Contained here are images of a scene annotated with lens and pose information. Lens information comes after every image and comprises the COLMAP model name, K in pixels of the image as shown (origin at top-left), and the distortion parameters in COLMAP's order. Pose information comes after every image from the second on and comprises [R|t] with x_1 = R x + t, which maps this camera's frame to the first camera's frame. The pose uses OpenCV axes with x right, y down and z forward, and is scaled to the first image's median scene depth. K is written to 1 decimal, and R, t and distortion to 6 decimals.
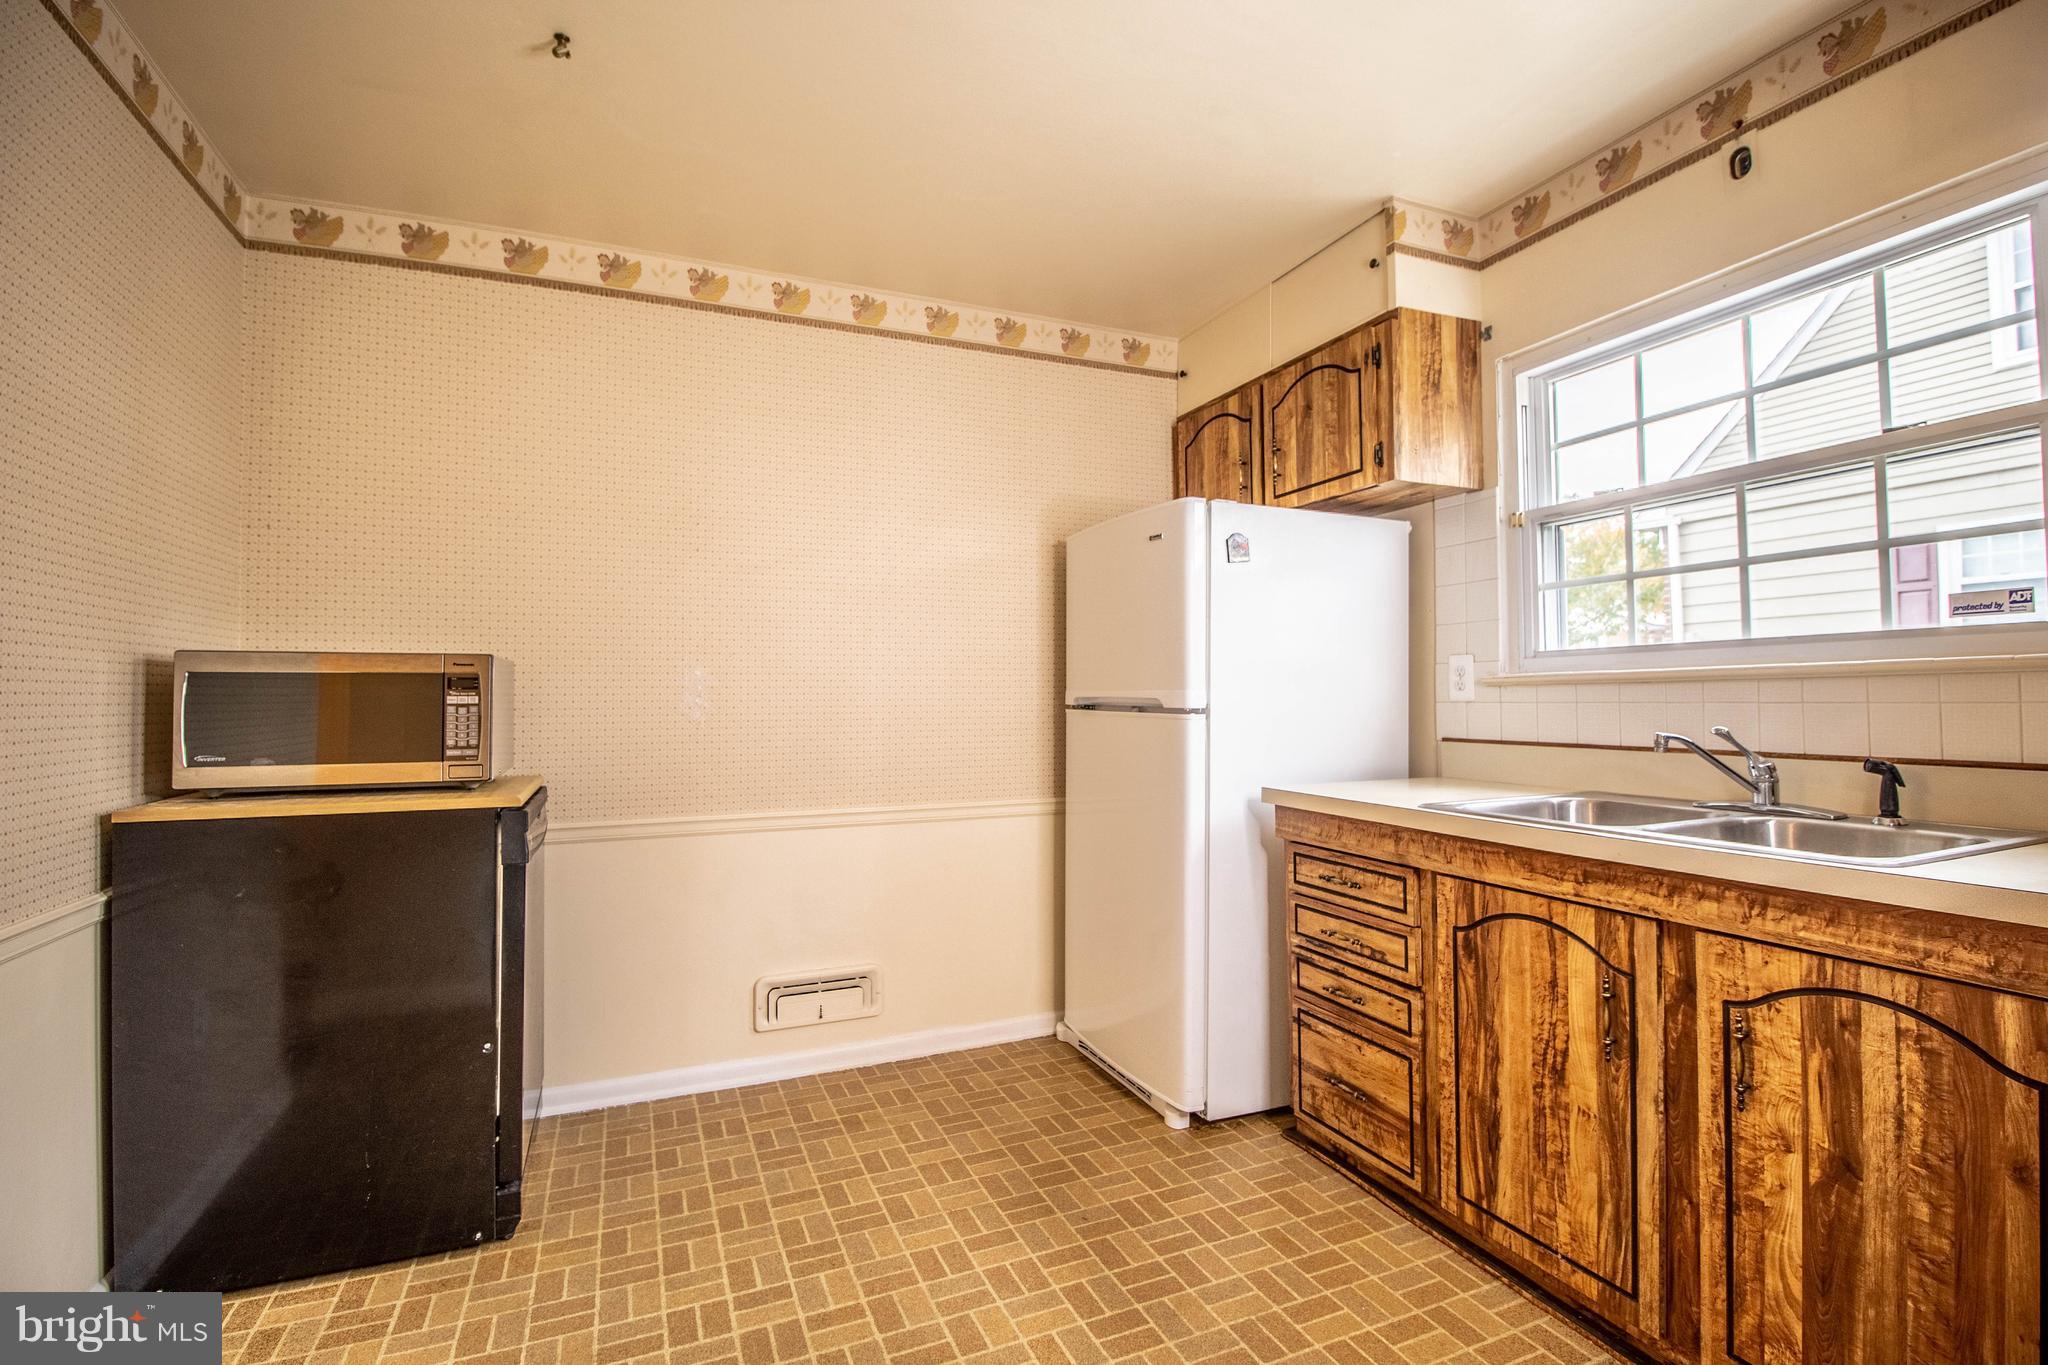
lens RADIAL K [[950.2, 0, 1041.0], [0, 950.2, 674.9], [0, 0, 1]] dist [0.003718, -0.014887]
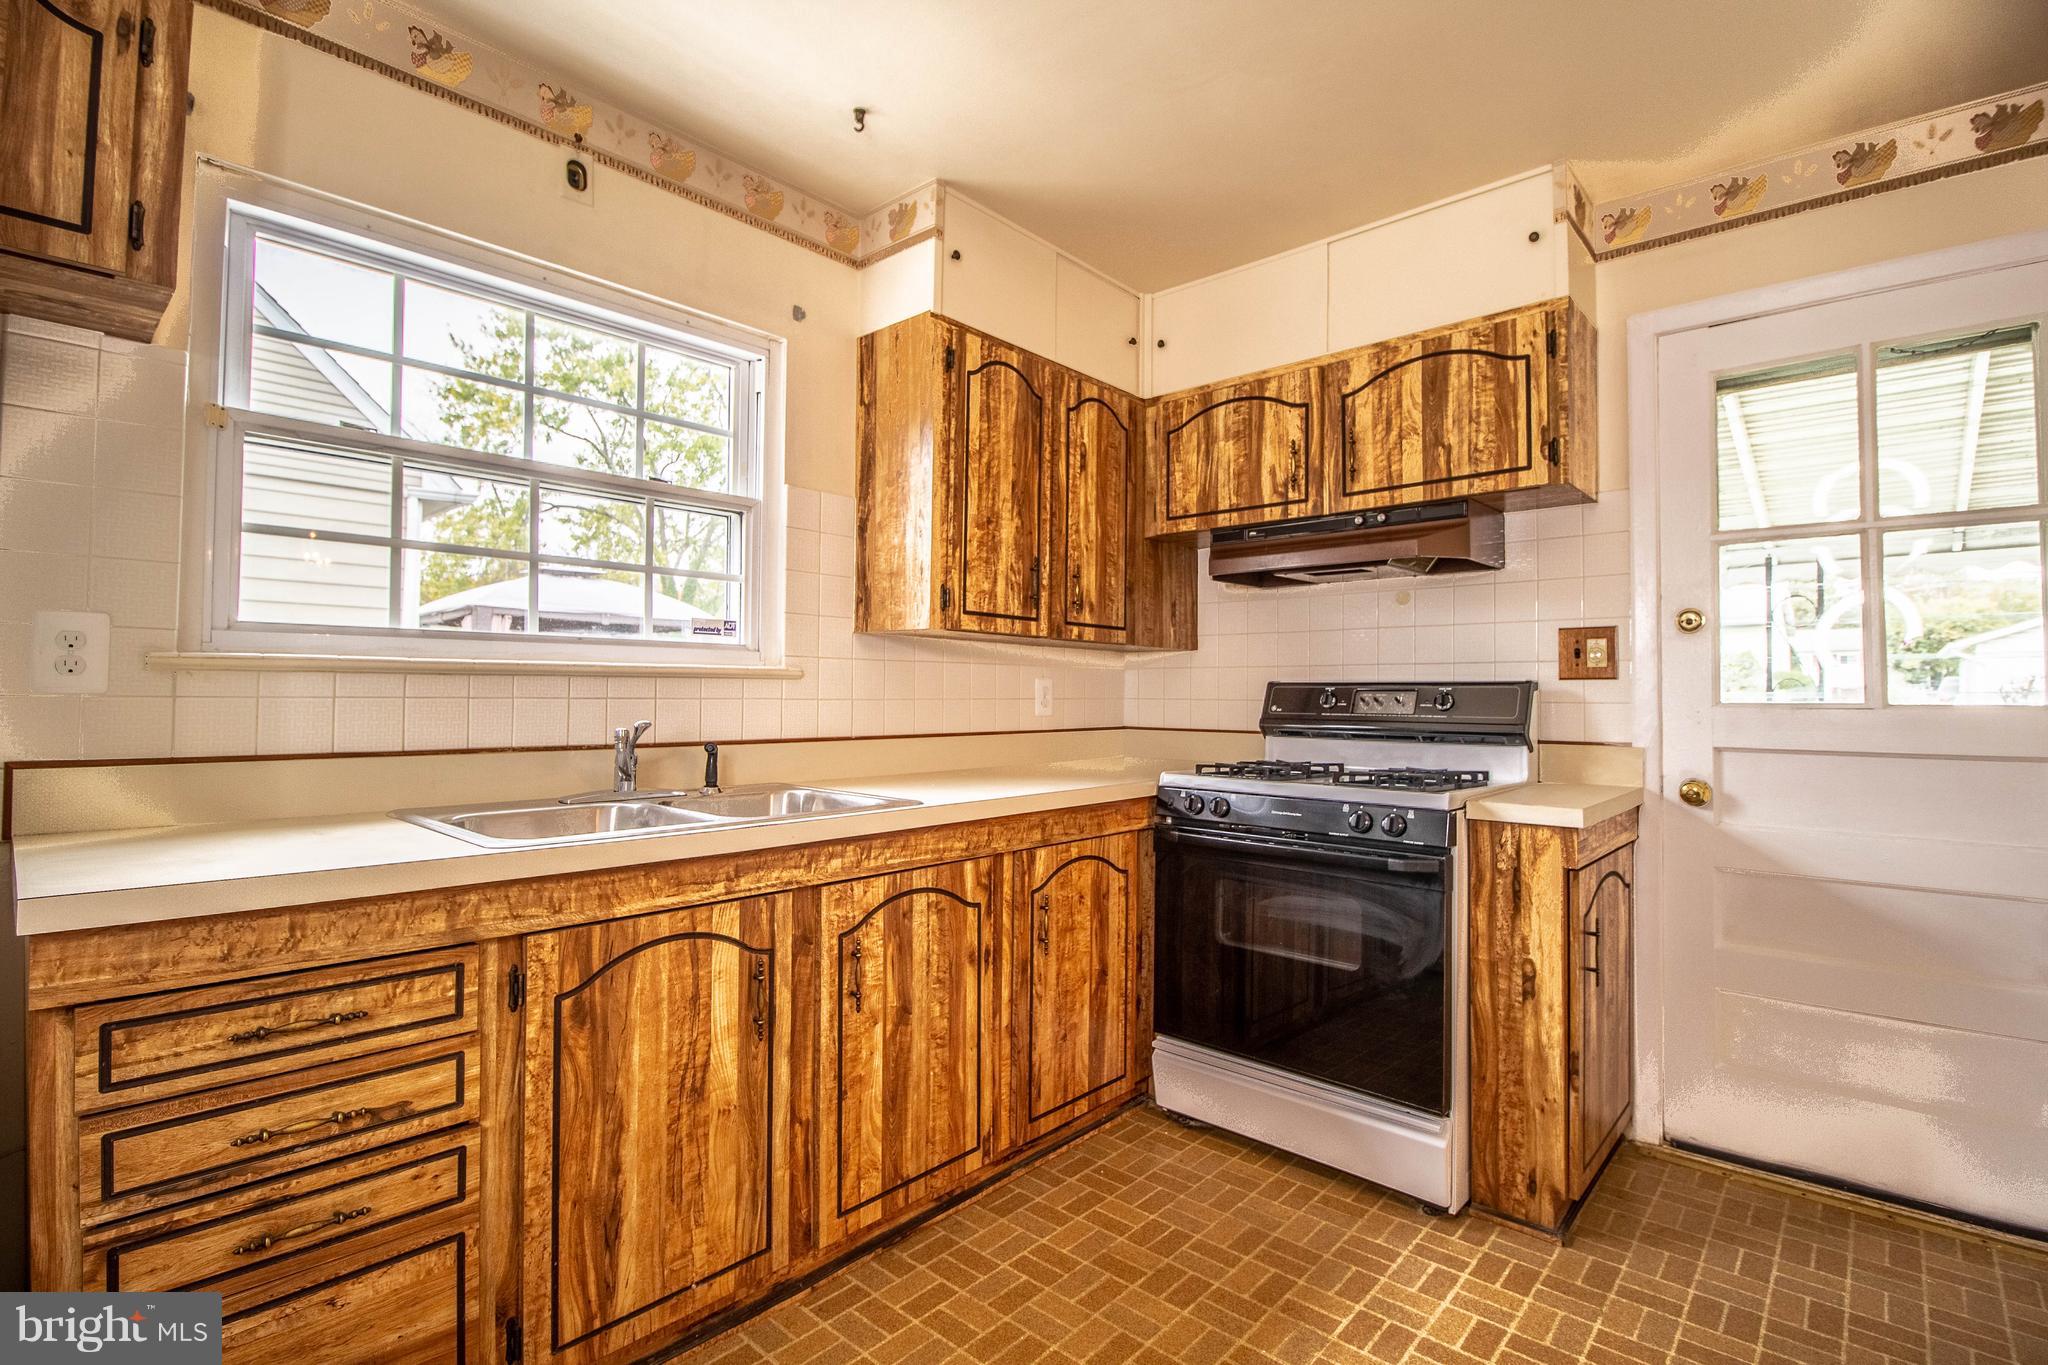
lens RADIAL K [[950.2, 0, 1041.0], [0, 950.2, 674.9], [0, 0, 1]] dist [0.003718, -0.014887]
pose [[-0.416890, 0.023893, 0.908643, -0.431445], [-0.027128, 0.998882, -0.038713, 0.031896], [-0.908552, -0.040789, -0.415776, 1.022321]]
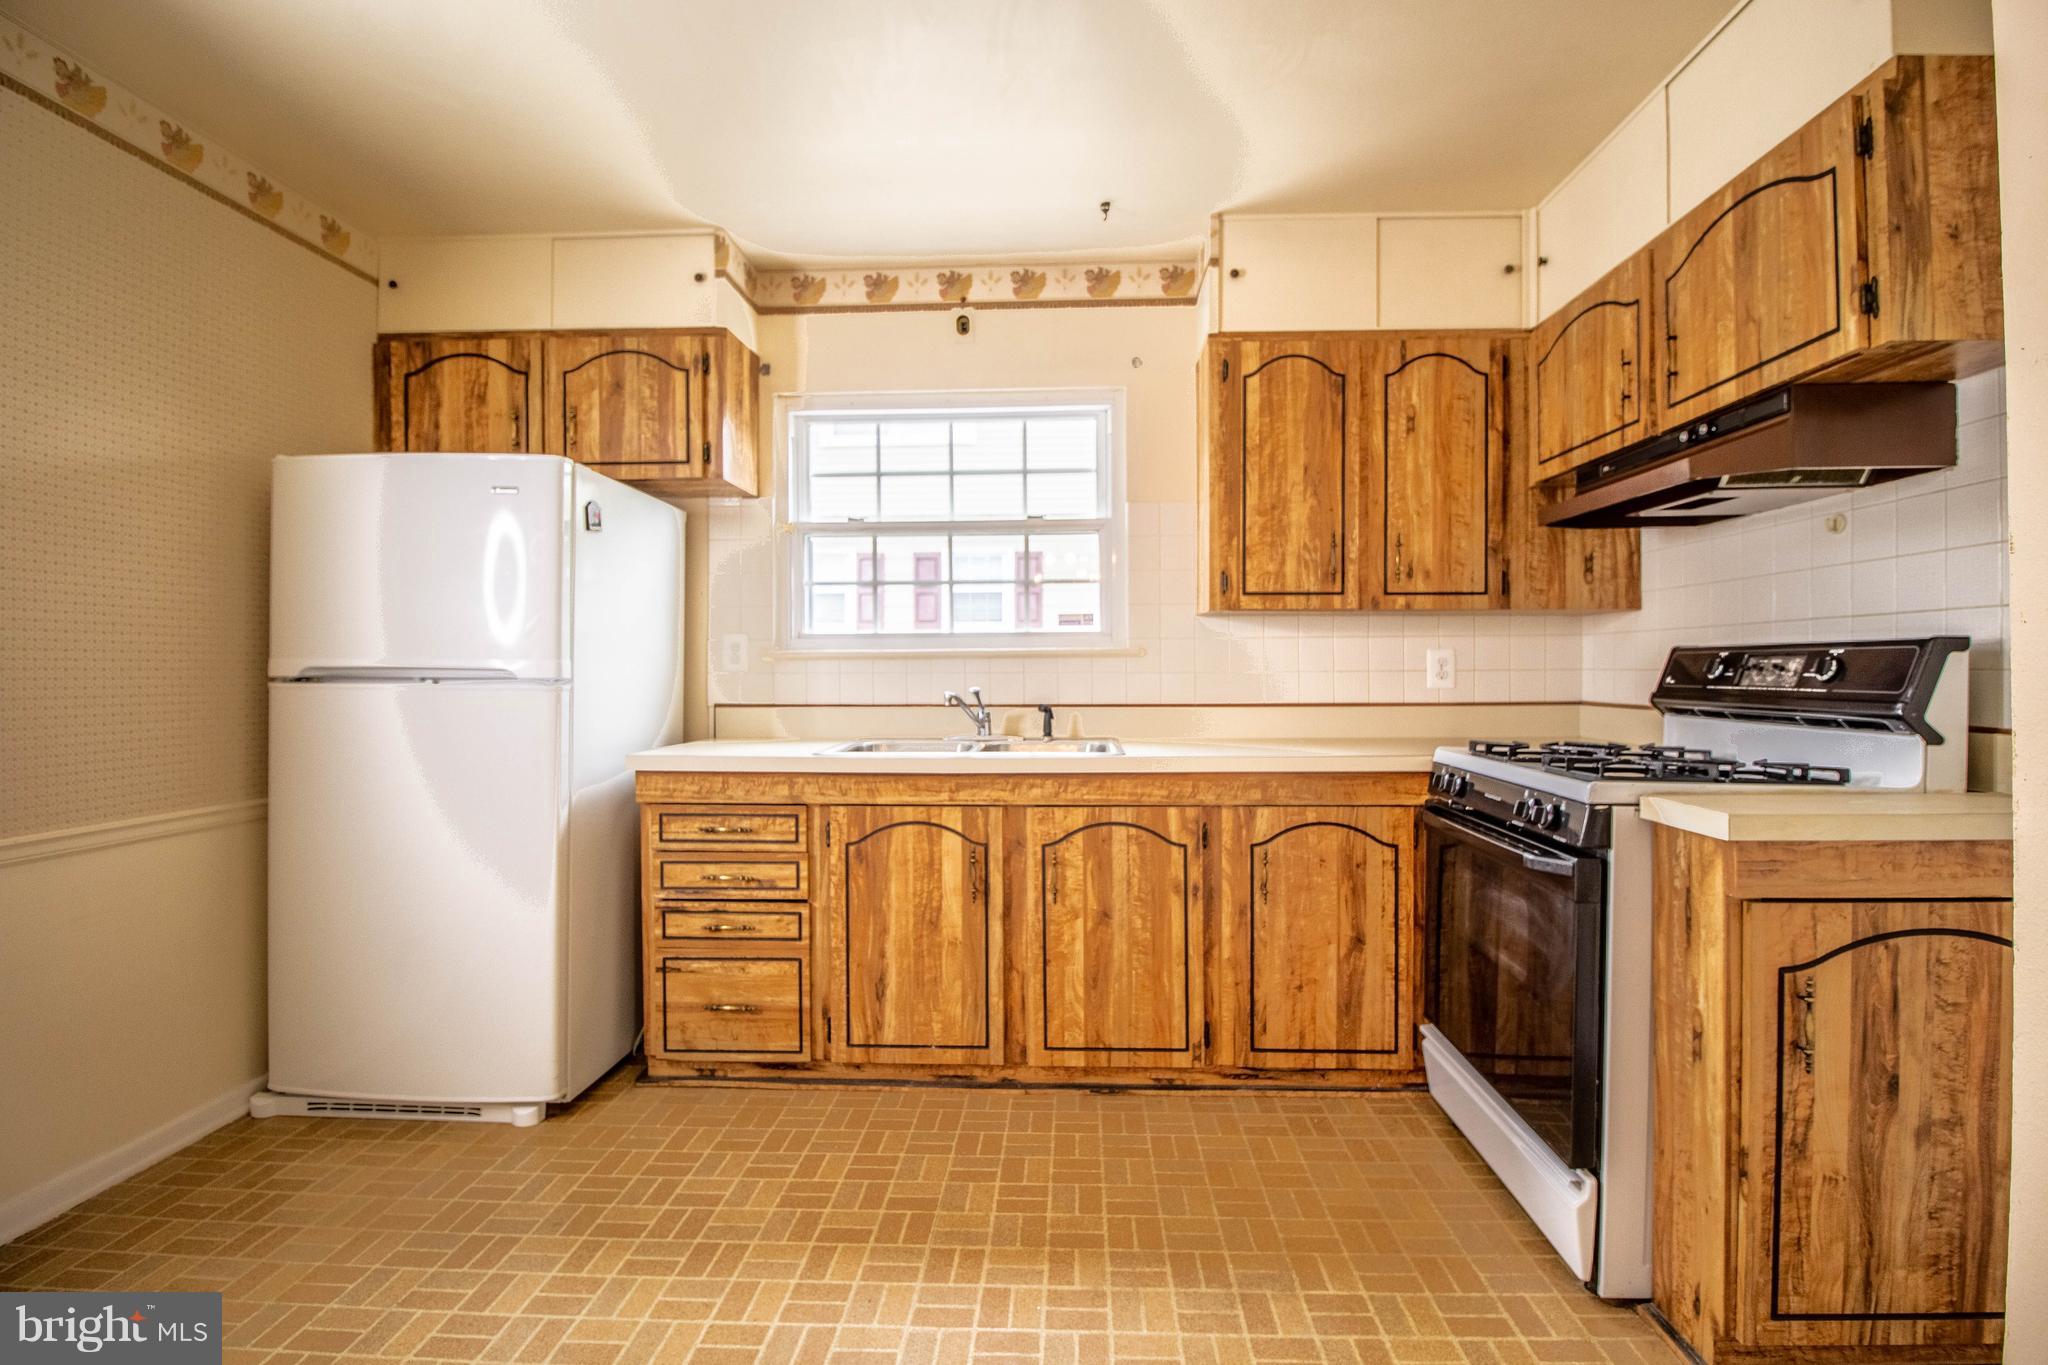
lens RADIAL K [[950.2, 0, 1041.0], [0, 950.2, 674.9], [0, 0, 1]] dist [0.003718, -0.014887]
pose [[0.438131, 0.000280, 0.898911, -0.655738], [-0.022118, 0.999701, 0.010469, 0.014190], [-0.898639, -0.024469, 0.438006, 0.200497]]
